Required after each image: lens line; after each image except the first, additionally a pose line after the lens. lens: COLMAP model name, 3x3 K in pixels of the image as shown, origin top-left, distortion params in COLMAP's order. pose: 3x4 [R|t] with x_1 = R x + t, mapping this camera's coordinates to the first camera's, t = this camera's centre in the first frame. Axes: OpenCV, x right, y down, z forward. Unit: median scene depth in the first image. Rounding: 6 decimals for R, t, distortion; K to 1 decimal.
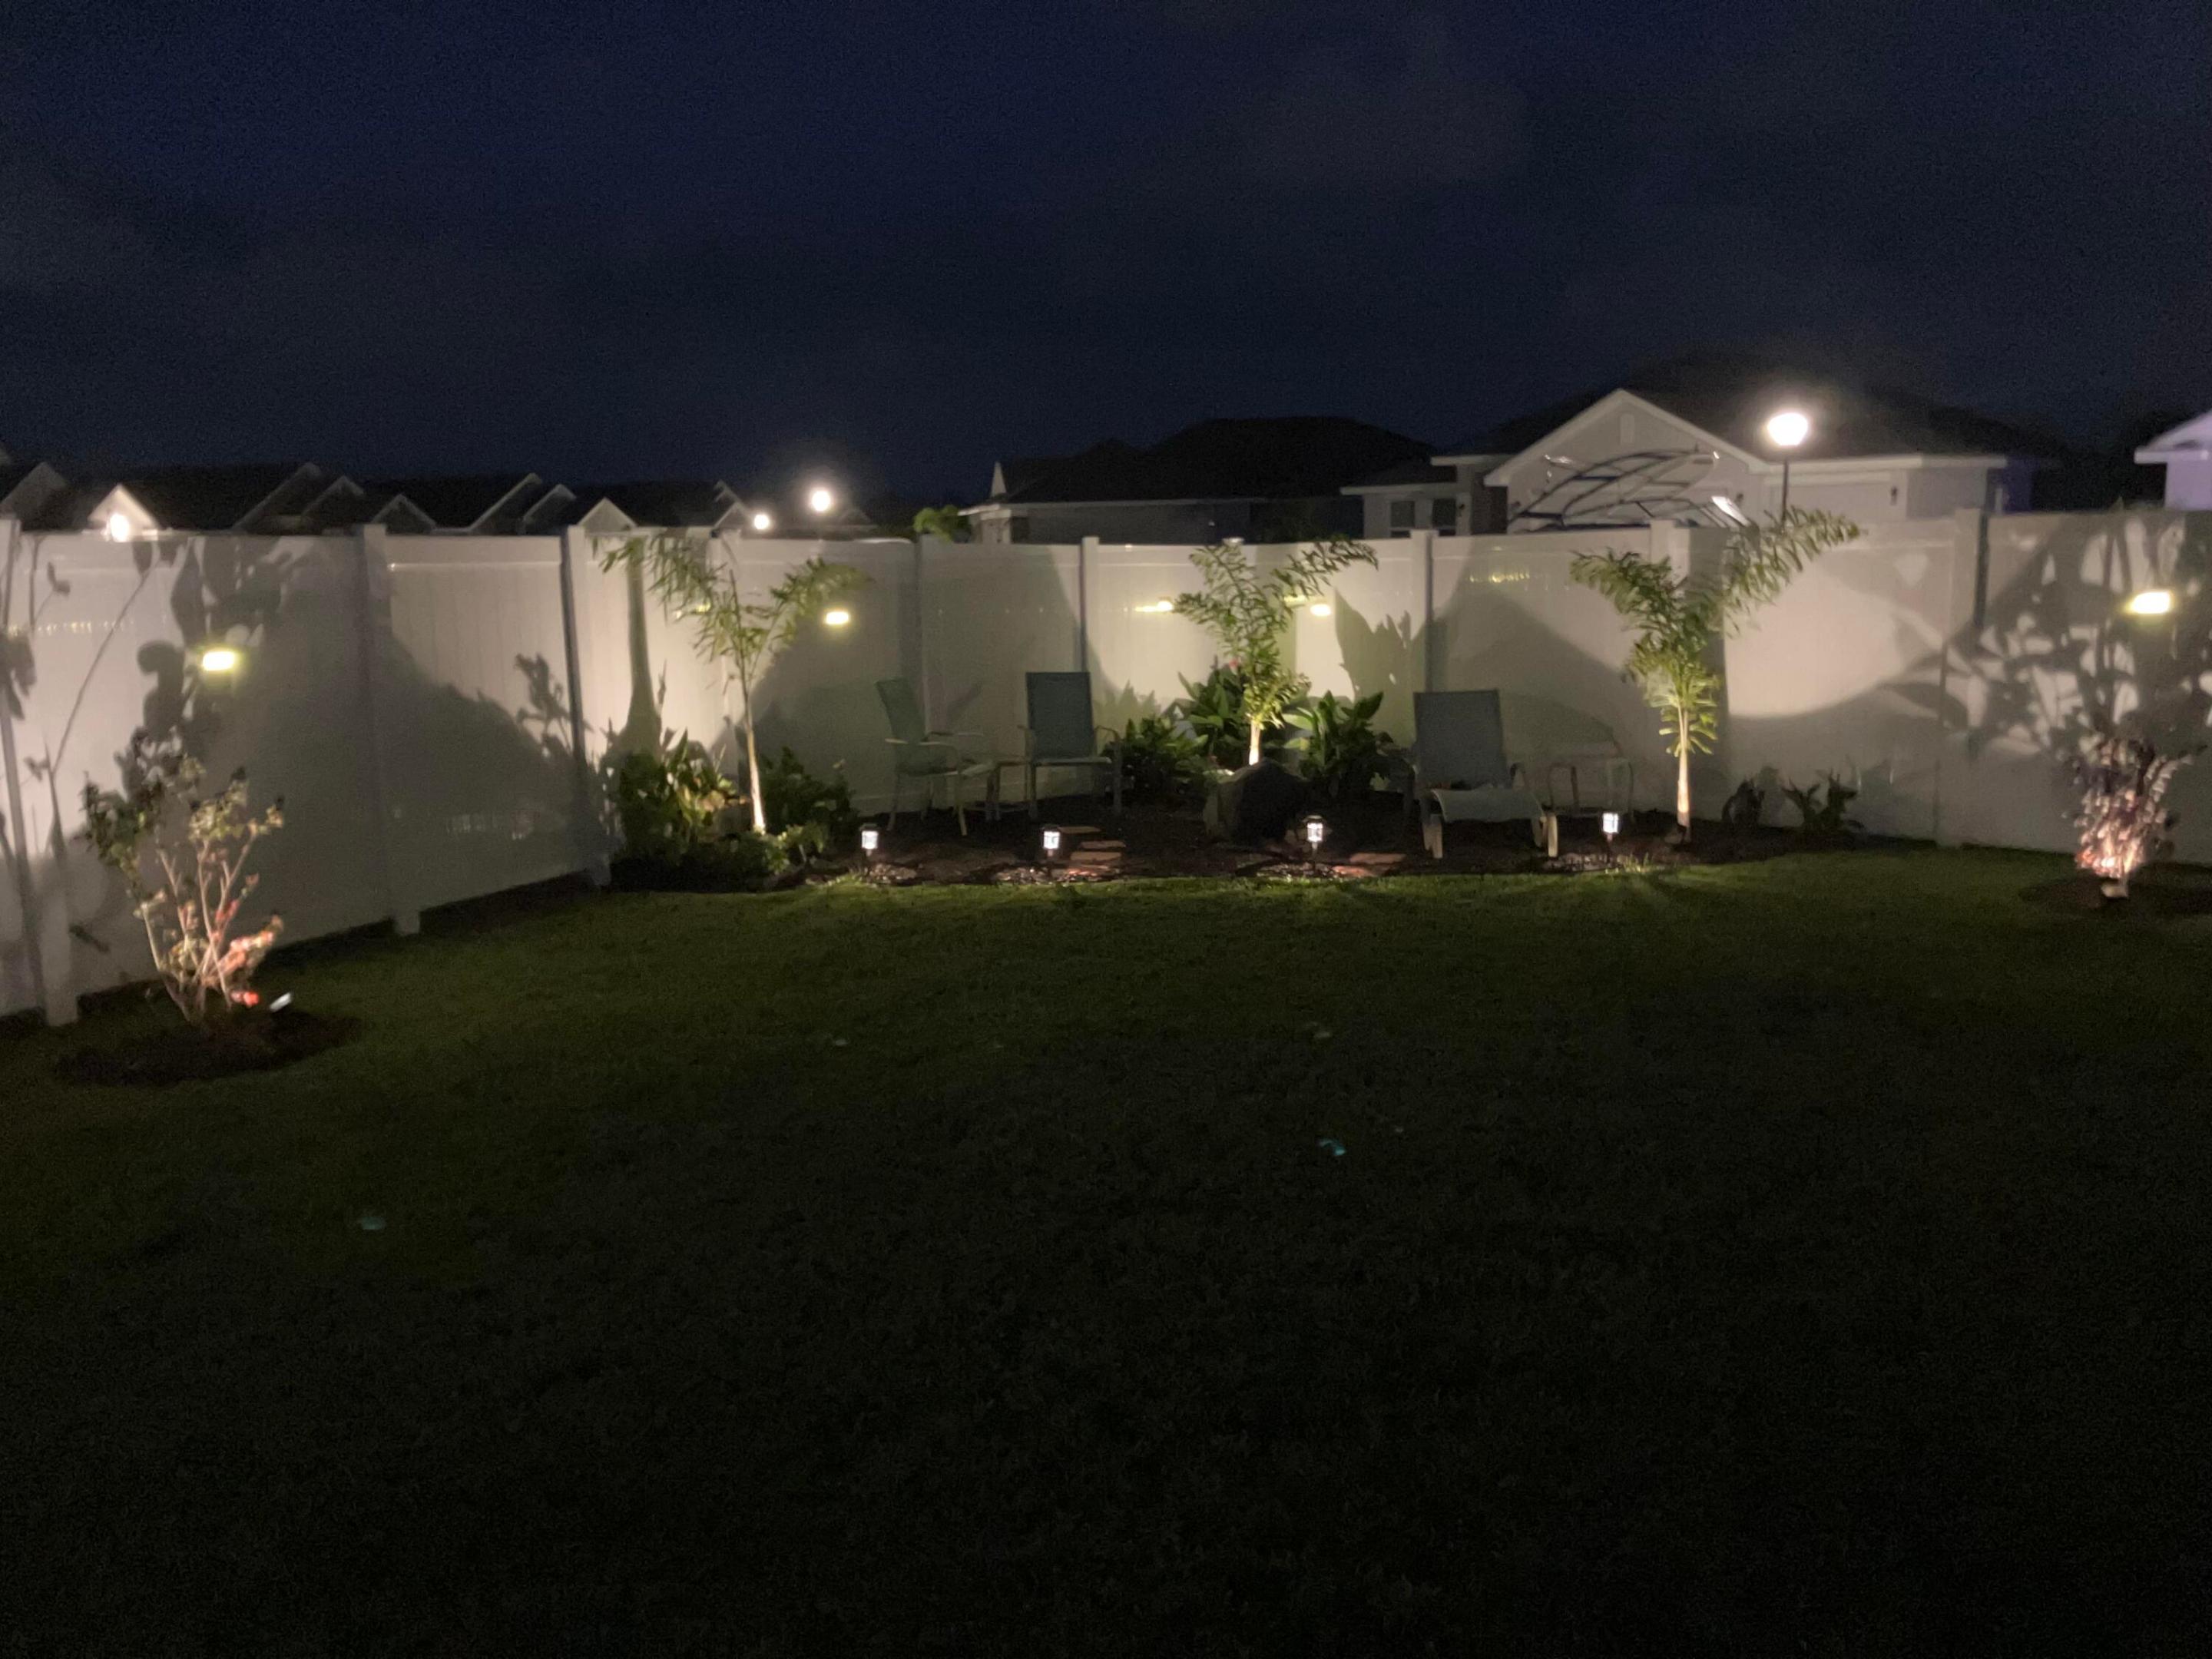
lens RADIAL K [[1738.1, 0, 1106.0], [0, 1738.1, 829.5], [0, 0, 1]] dist [0.024914, -0.009643]
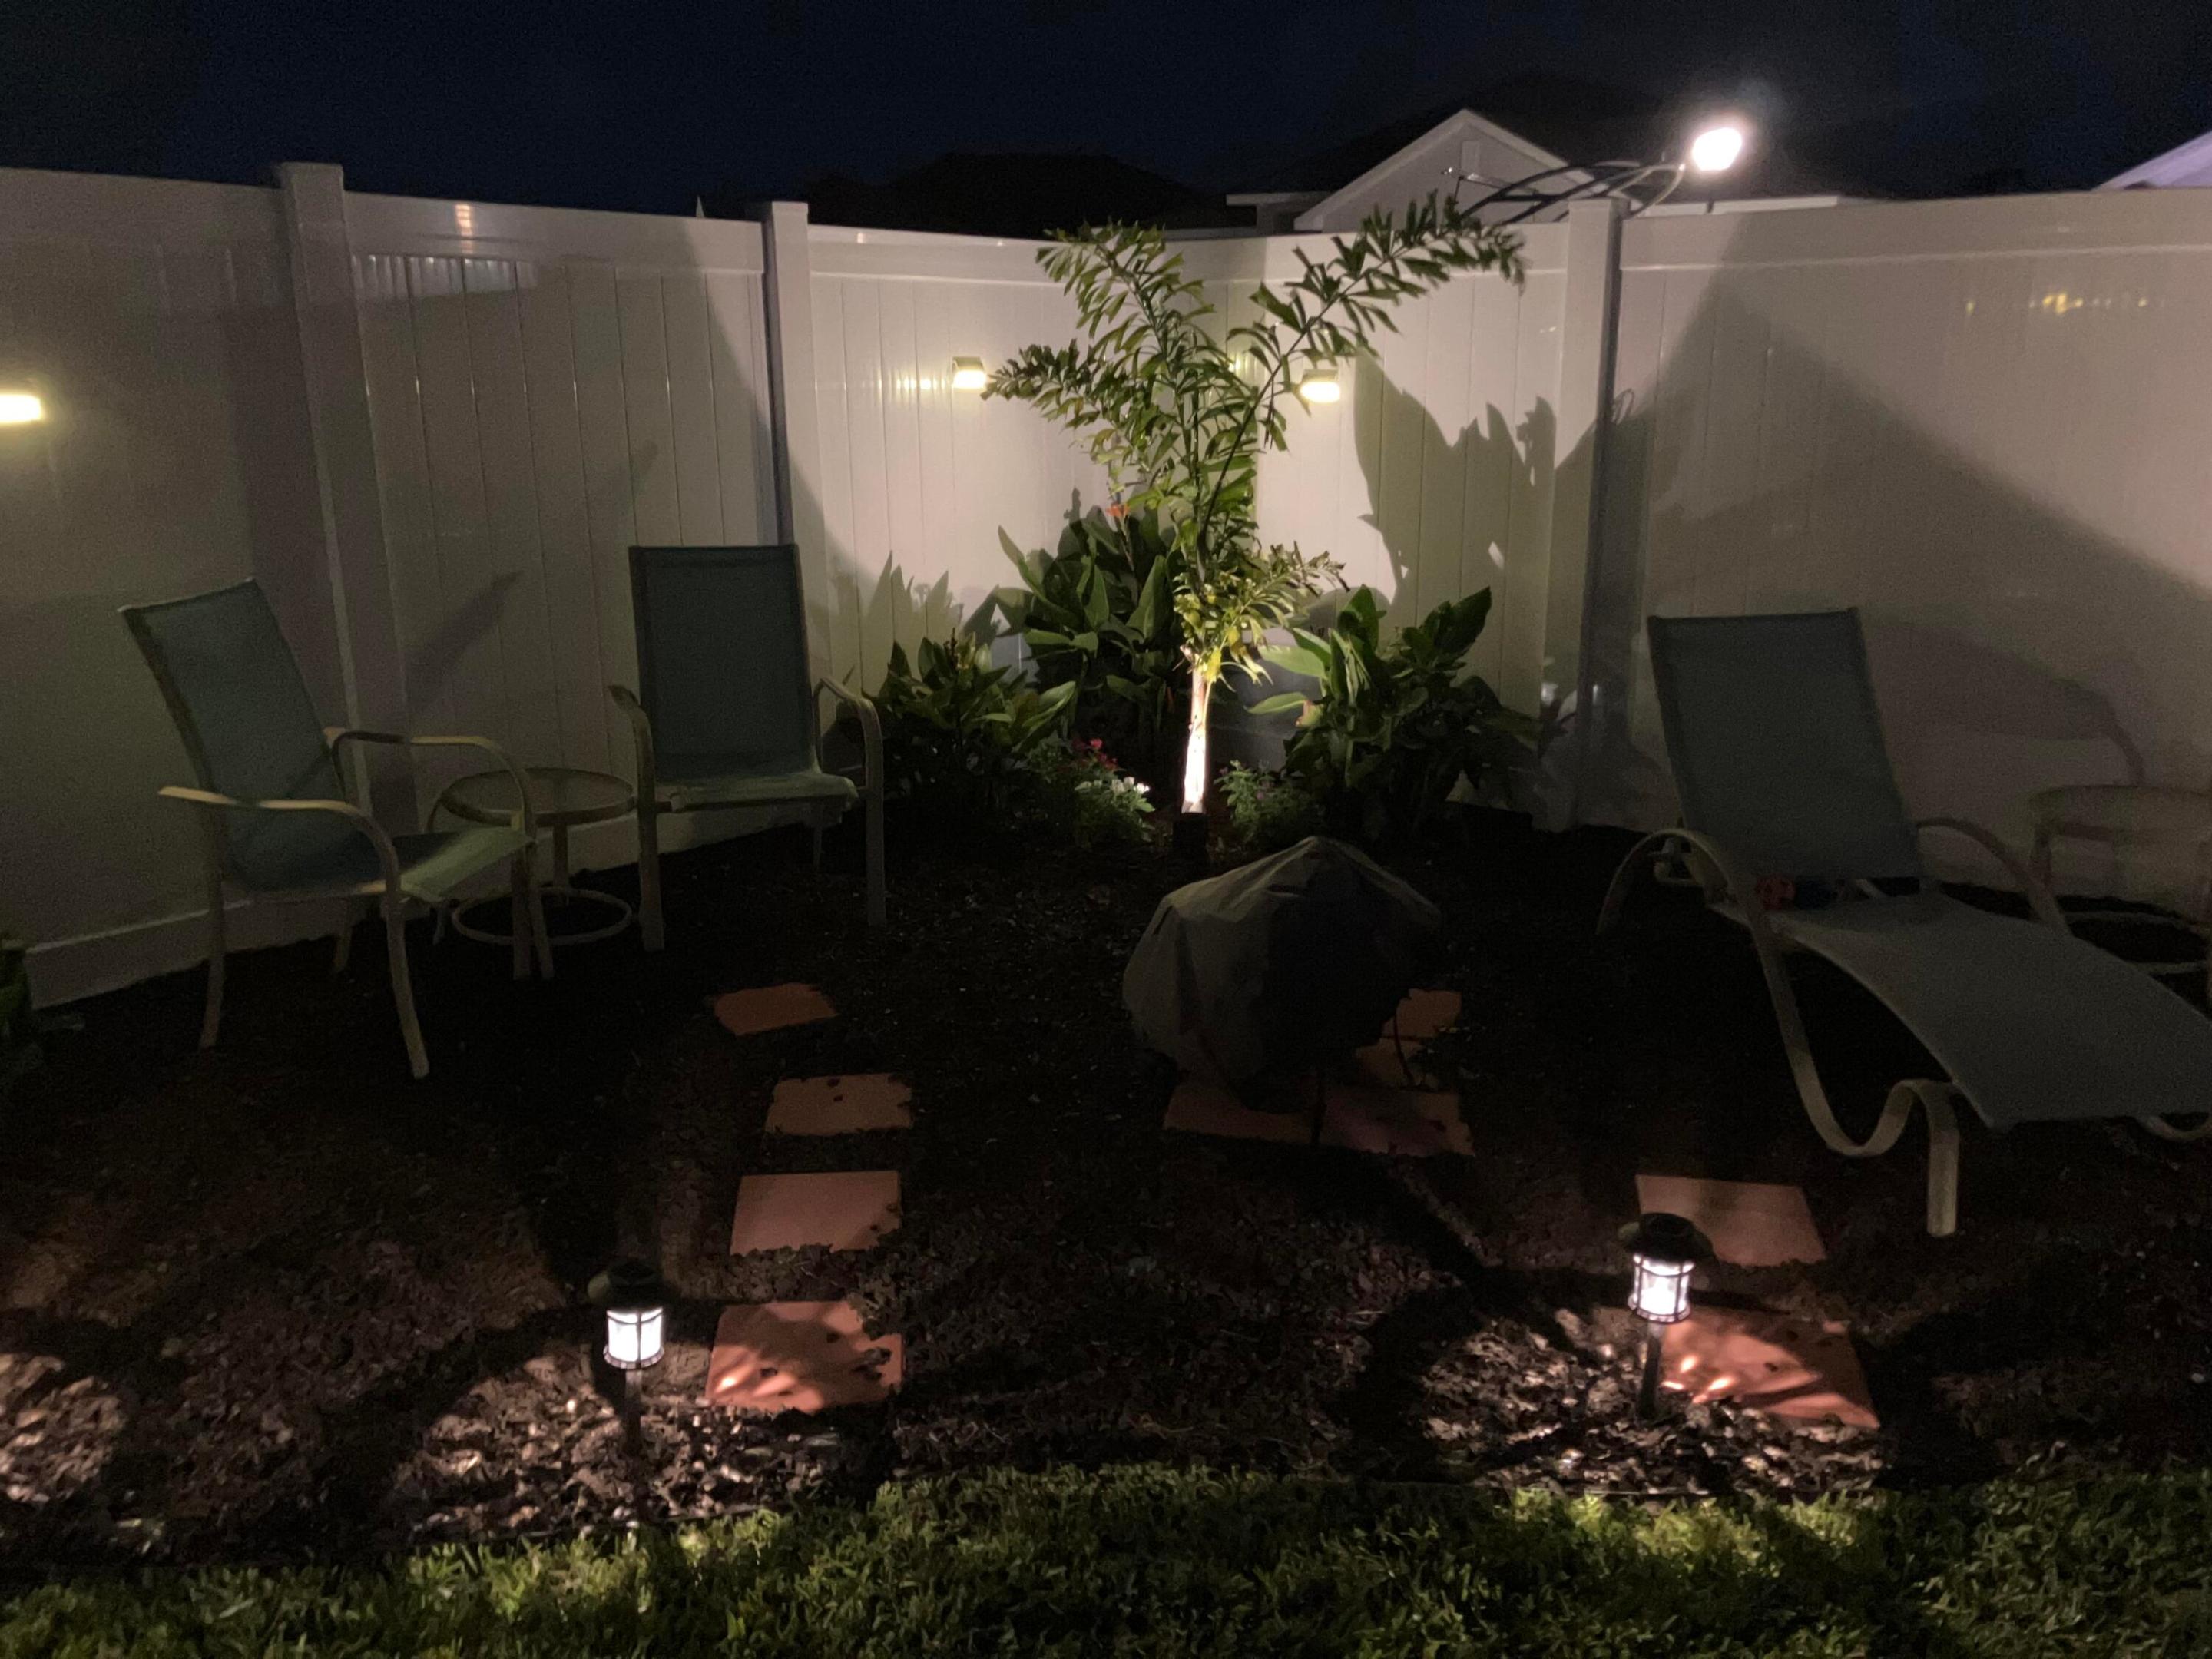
lens RADIAL K [[1738.1, 0, 1106.0], [0, 1738.1, 829.5], [0, 0, 1]] dist [0.024914, -0.009643]
pose [[0.988851, -0.026624, 0.146512, 0.000935], [0.007752, 0.991757, 0.127898, -0.074931], [-0.148709, -0.125337, 0.980906, 0.575131]]
